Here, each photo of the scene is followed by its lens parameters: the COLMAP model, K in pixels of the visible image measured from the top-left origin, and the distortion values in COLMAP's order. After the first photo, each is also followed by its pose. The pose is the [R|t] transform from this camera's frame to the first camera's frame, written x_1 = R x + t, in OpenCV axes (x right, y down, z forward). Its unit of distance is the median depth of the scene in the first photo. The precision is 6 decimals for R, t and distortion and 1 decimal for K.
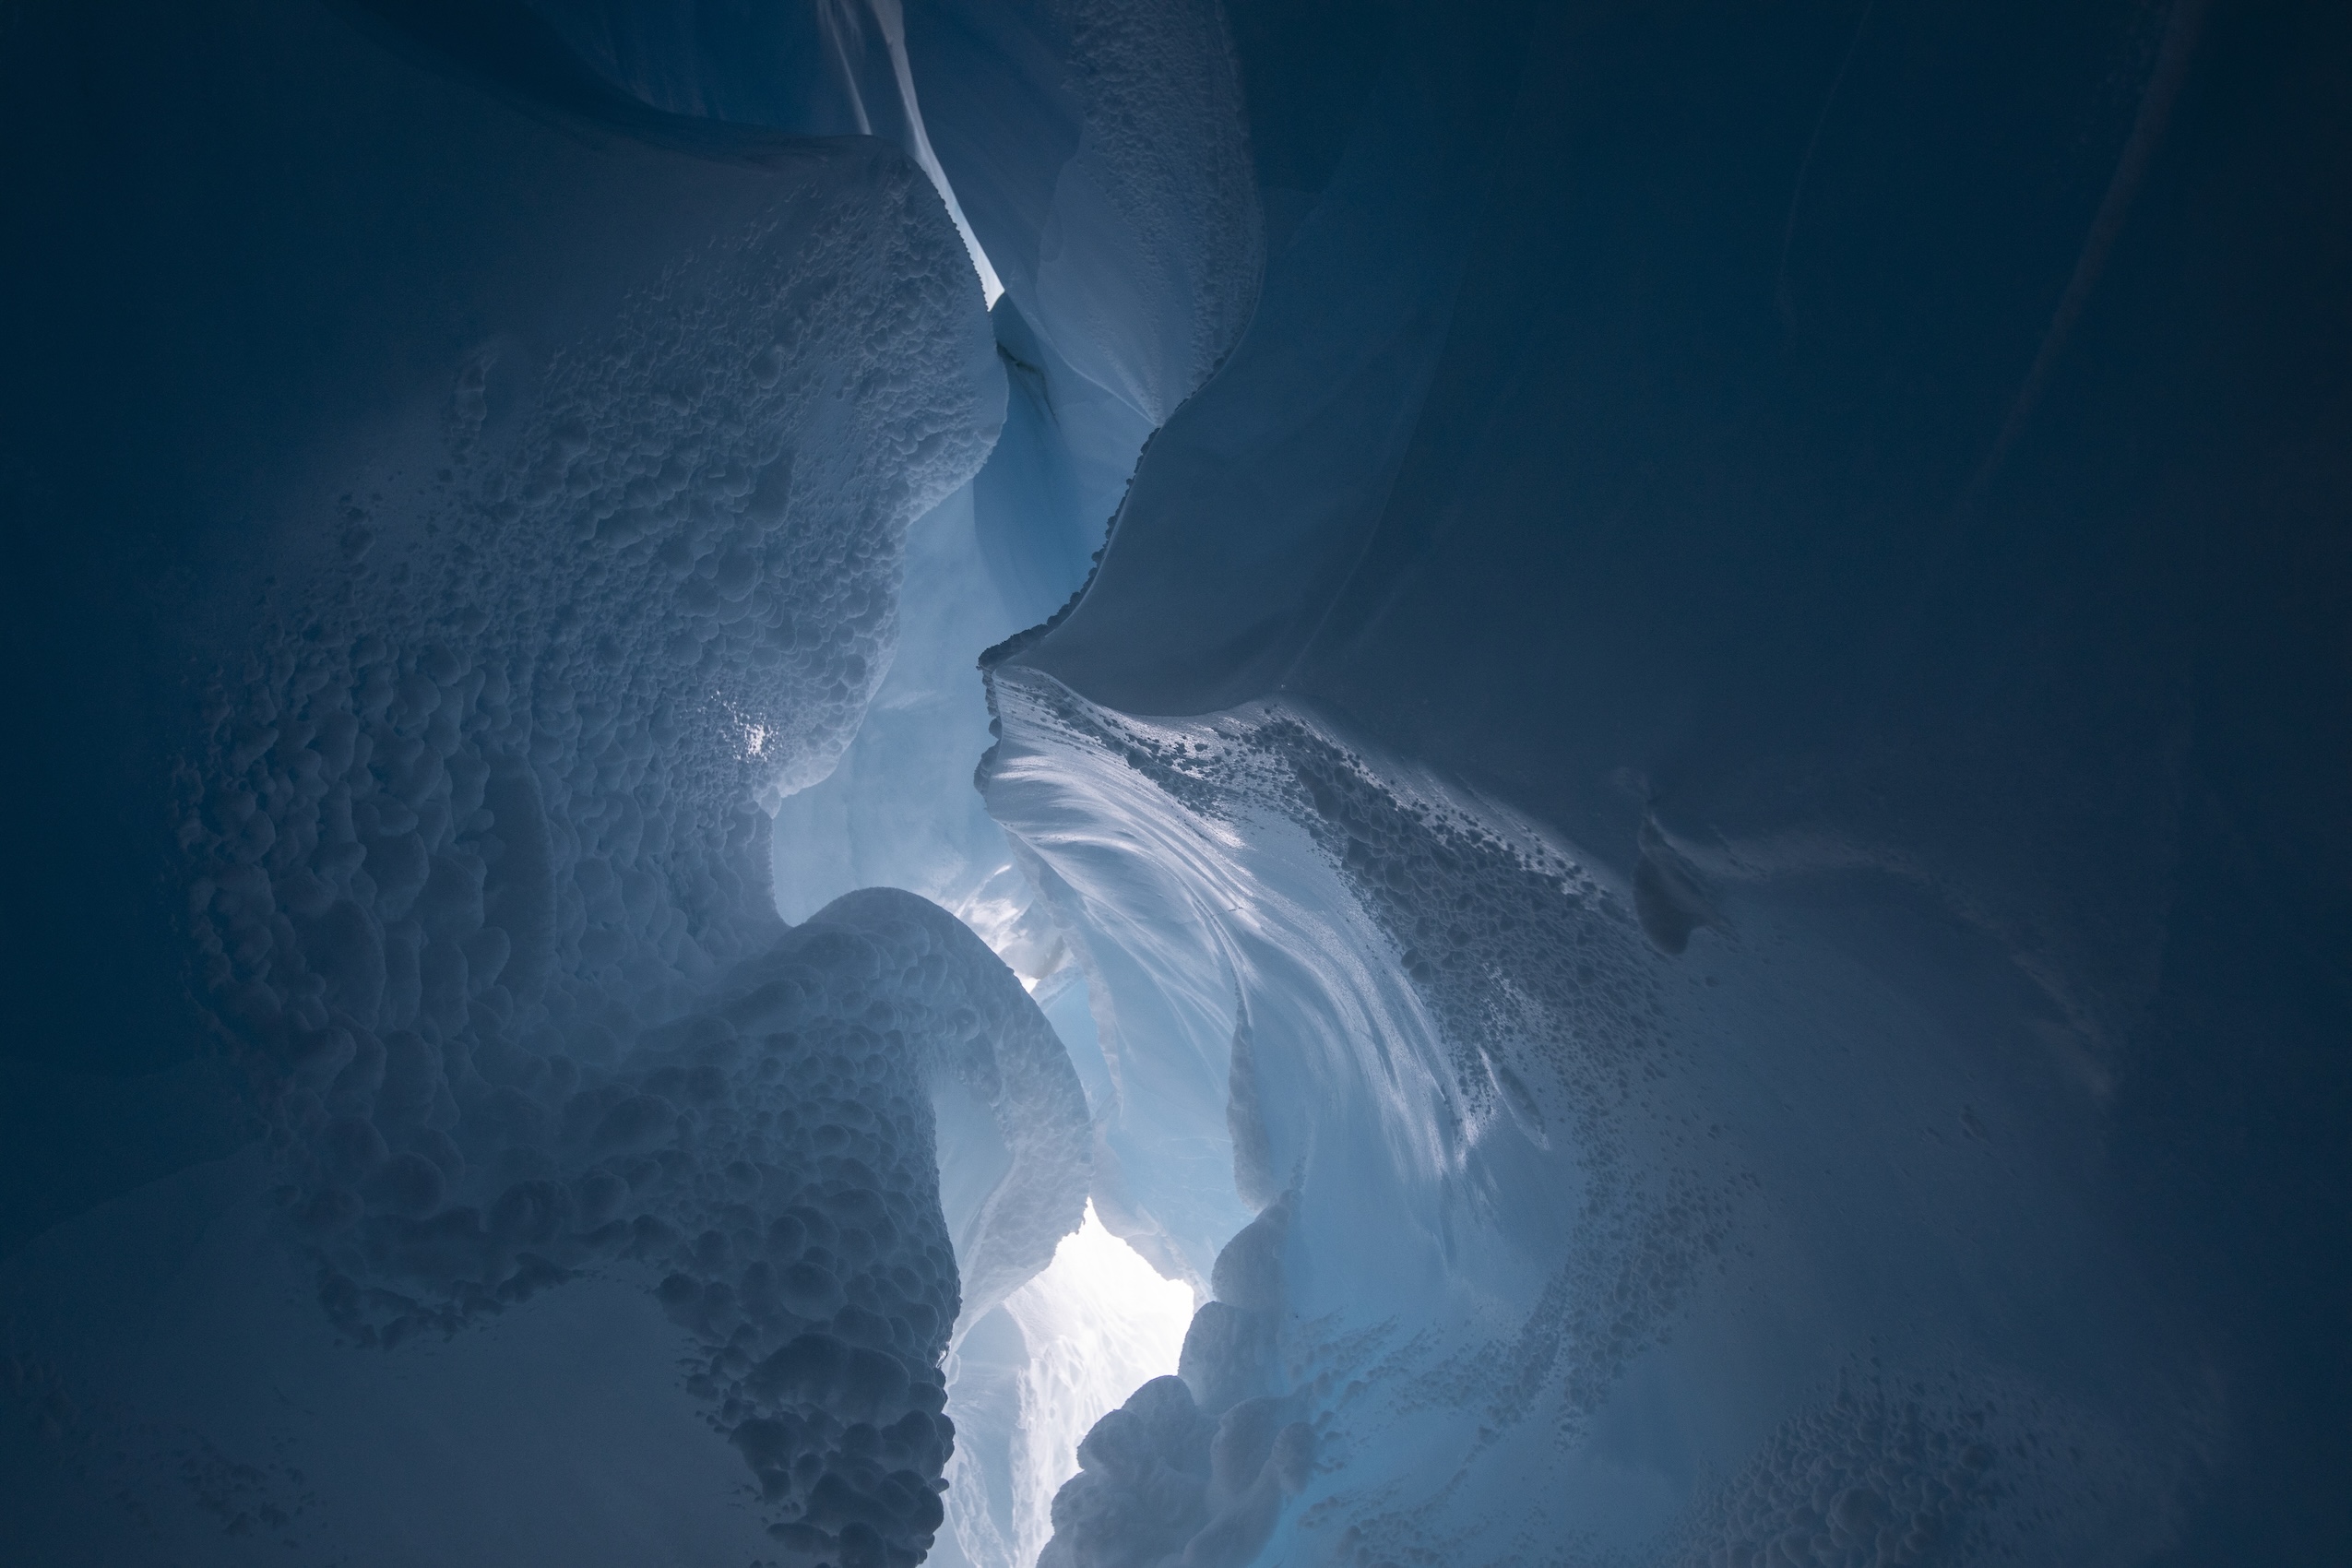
lens RADIAL K [[1788.5, 0, 1176.0], [0, 1788.5, 784.0], [0, 0, 1]] dist [0.005052, 0.002008]
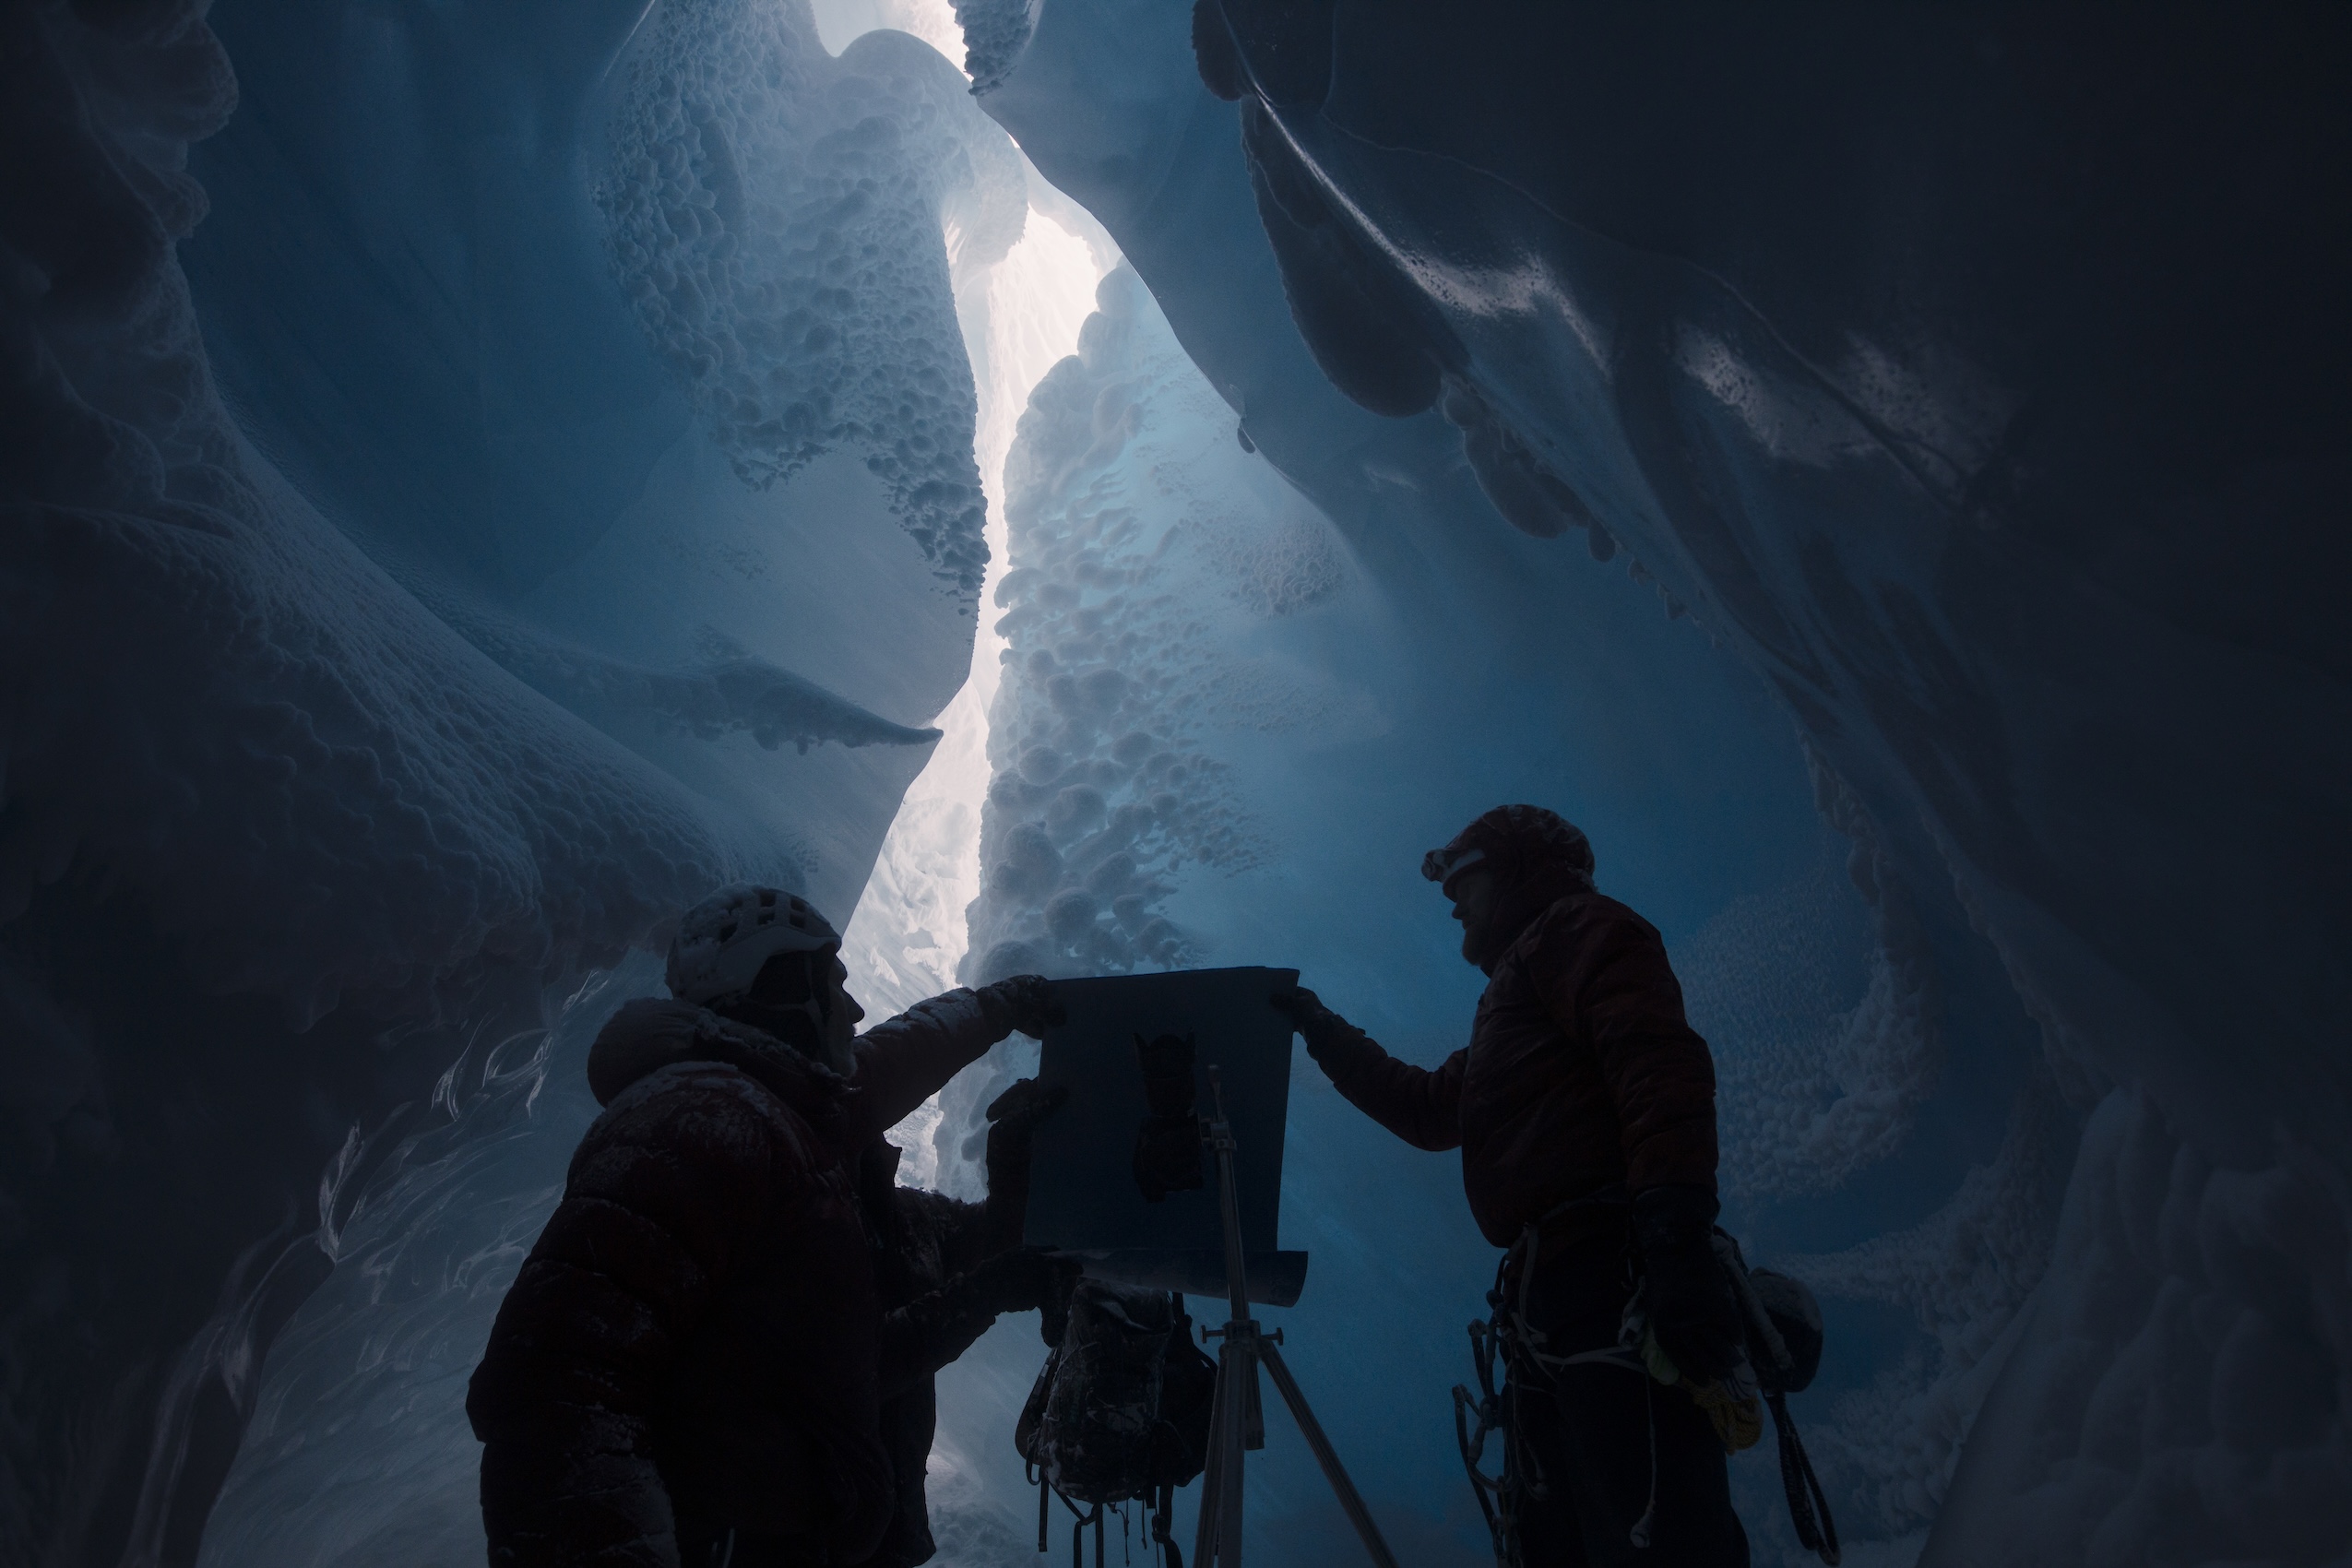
lens RADIAL K [[1225.6, 0, 1176.0], [0, 1225.6, 784.0], [0, 0, 1]] dist [-0.001133, -0.000267]
pose [[0.996779, 0.000684, 0.080191, 0.001874], [-0.060101, 0.668410, 0.741361, -0.455060], [-0.053094, -0.743793, 0.666298, -0.314447]]
